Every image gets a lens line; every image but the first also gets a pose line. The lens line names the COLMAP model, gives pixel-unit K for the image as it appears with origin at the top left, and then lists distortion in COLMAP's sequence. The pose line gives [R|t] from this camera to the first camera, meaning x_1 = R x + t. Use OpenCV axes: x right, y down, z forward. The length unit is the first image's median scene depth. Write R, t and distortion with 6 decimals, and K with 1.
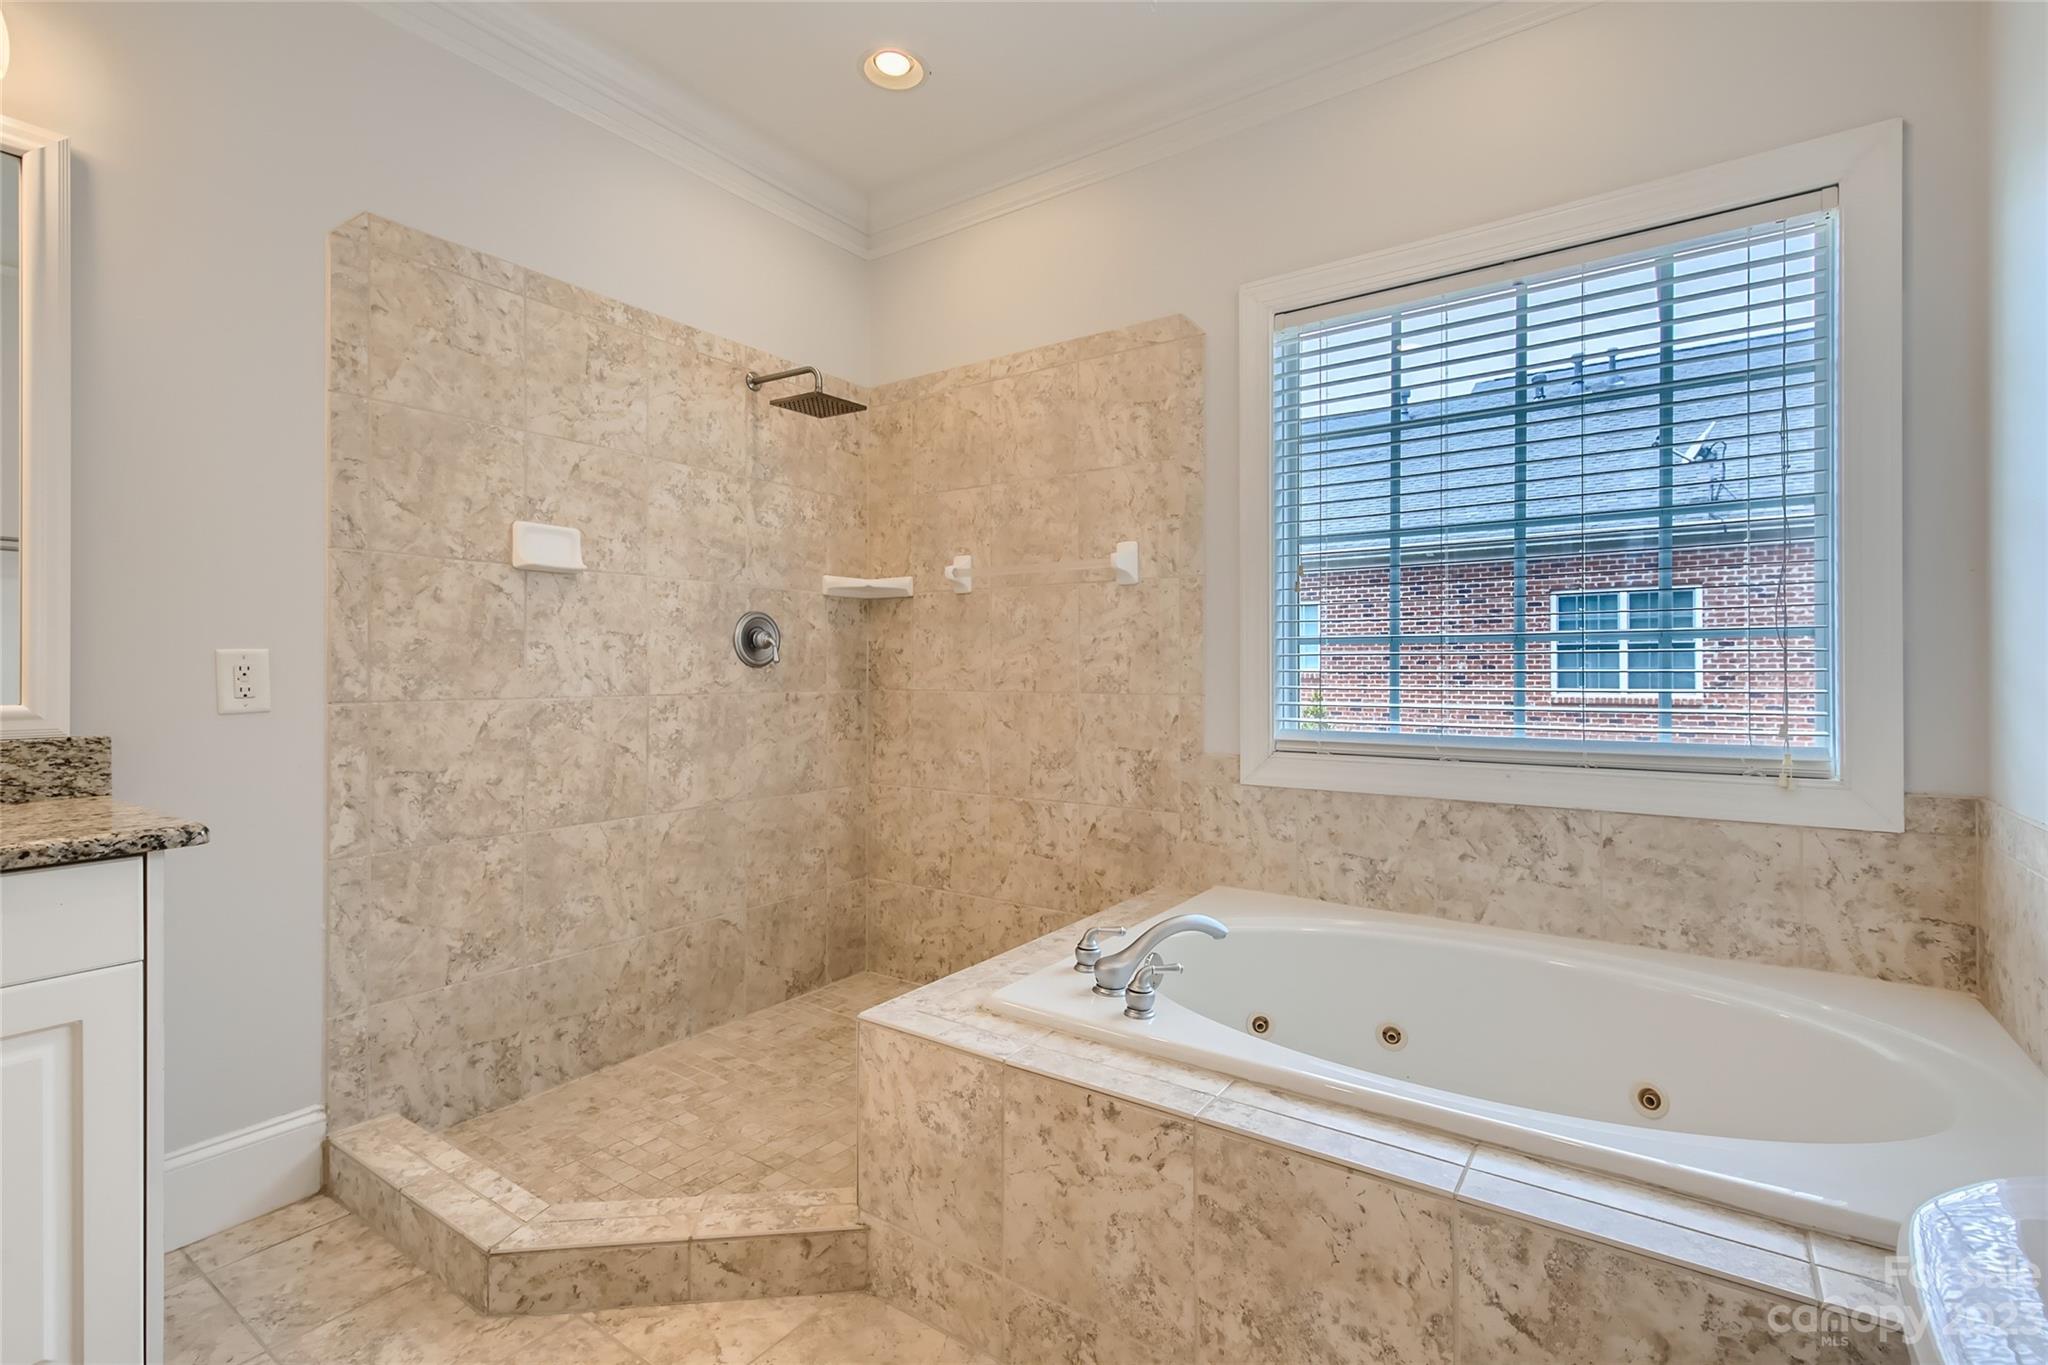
lens RADIAL K [[930.0, 0, 1025.7], [0, 930.0, 660.4], [0, 0, 1]] dist [0.014081, -0.000729]
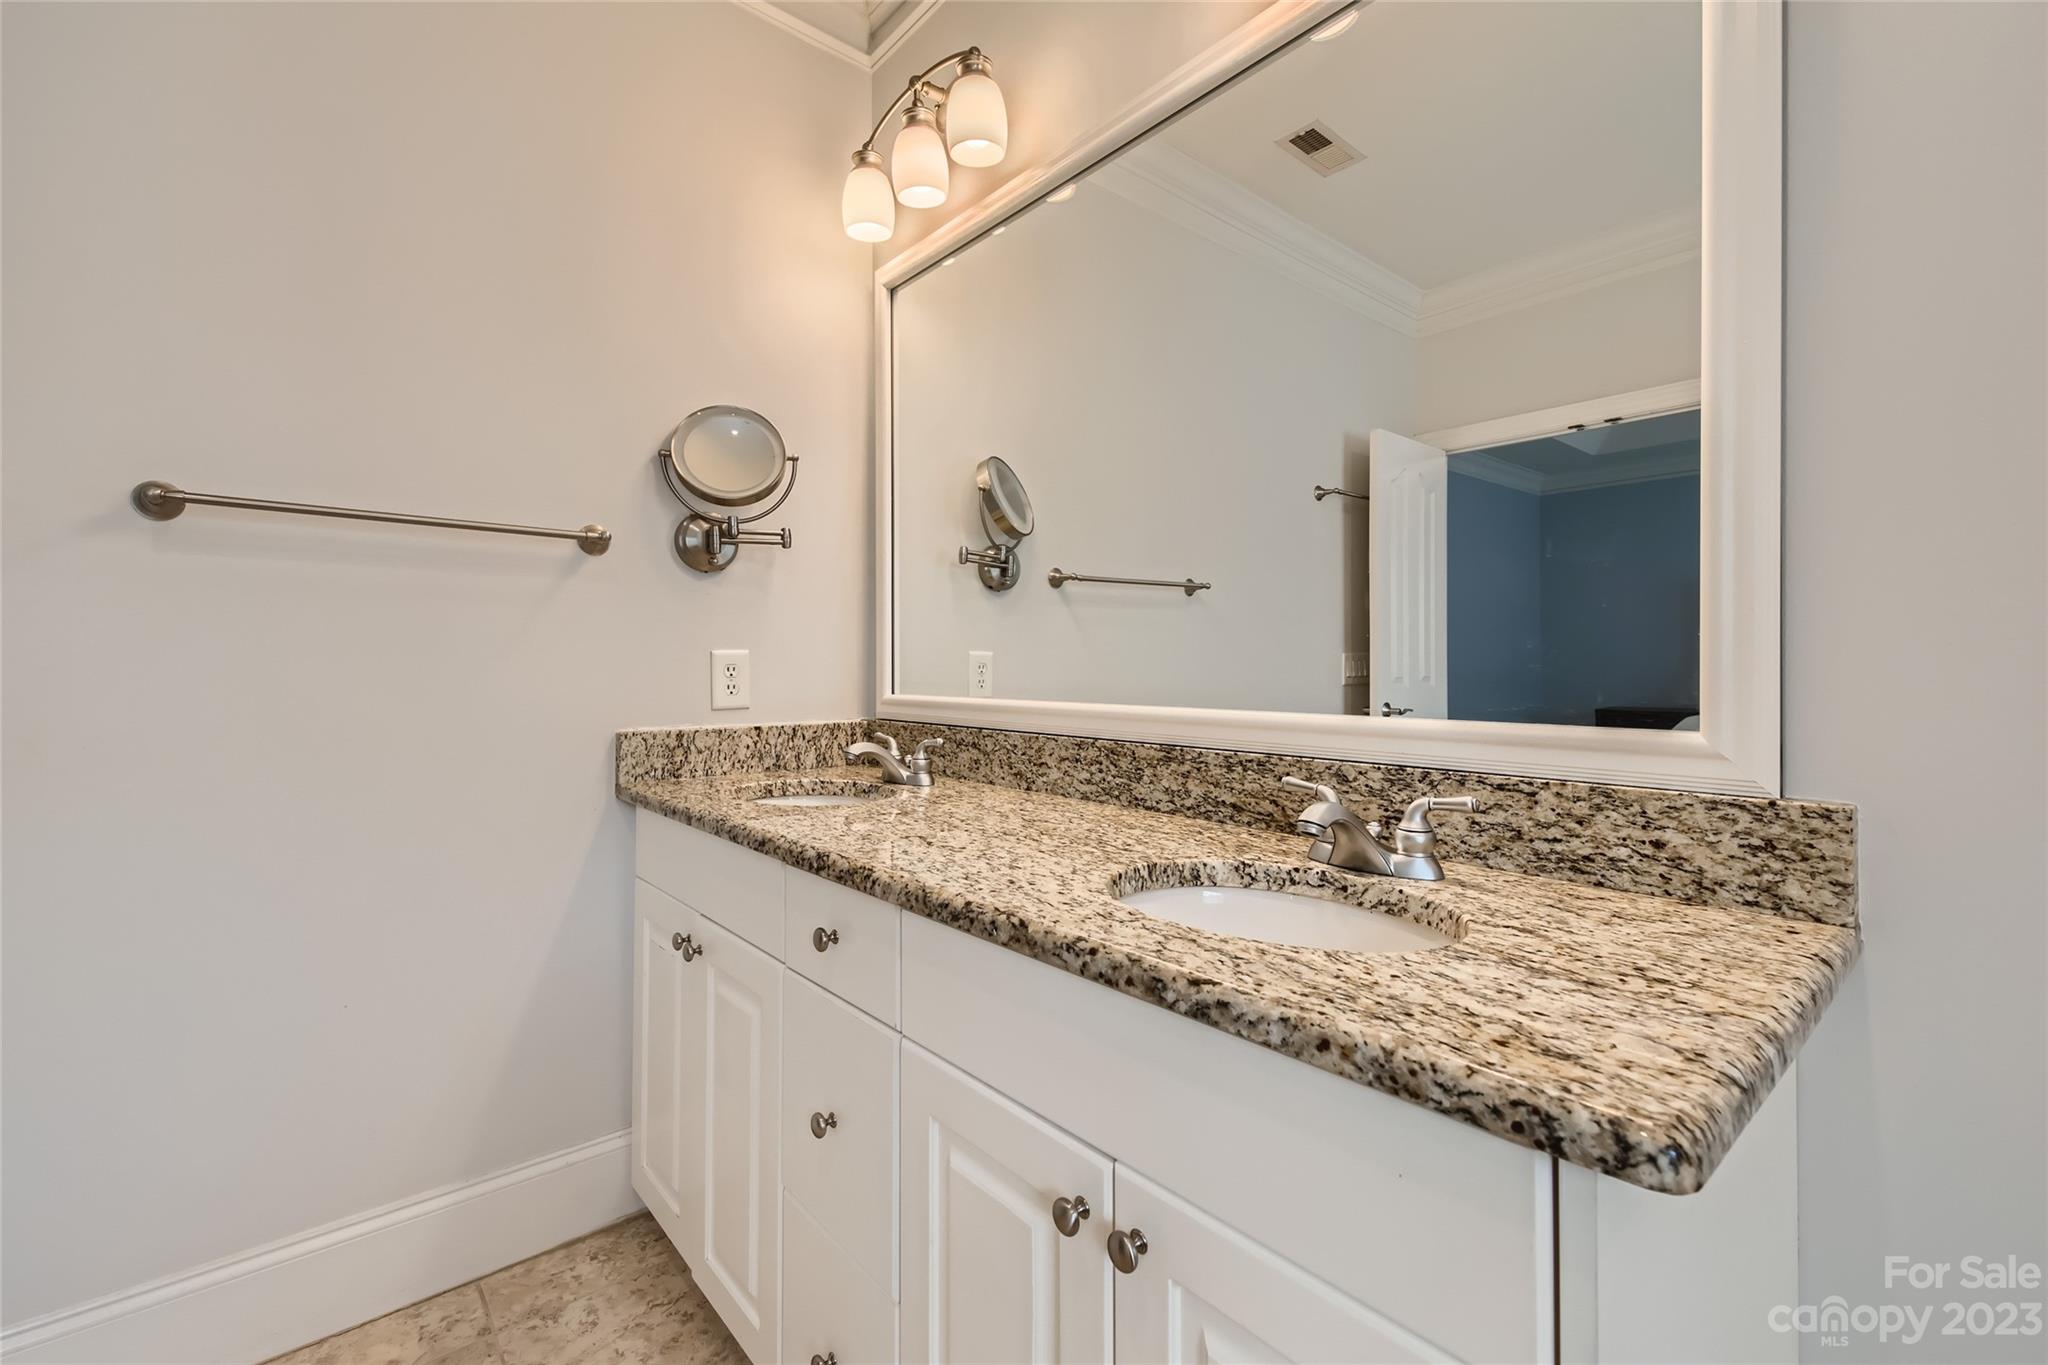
lens RADIAL K [[873.3, 0, 1021.2], [0, 873.3, 670.5], [0, 0, 1]] dist [0.026070, -0.010615]
pose [[-0.250269, 0.004685, -0.968165, -0.436003], [0.003714, 0.999986, 0.003878, 0.005567], [0.968169, -0.002625, -0.250282, 0.728998]]
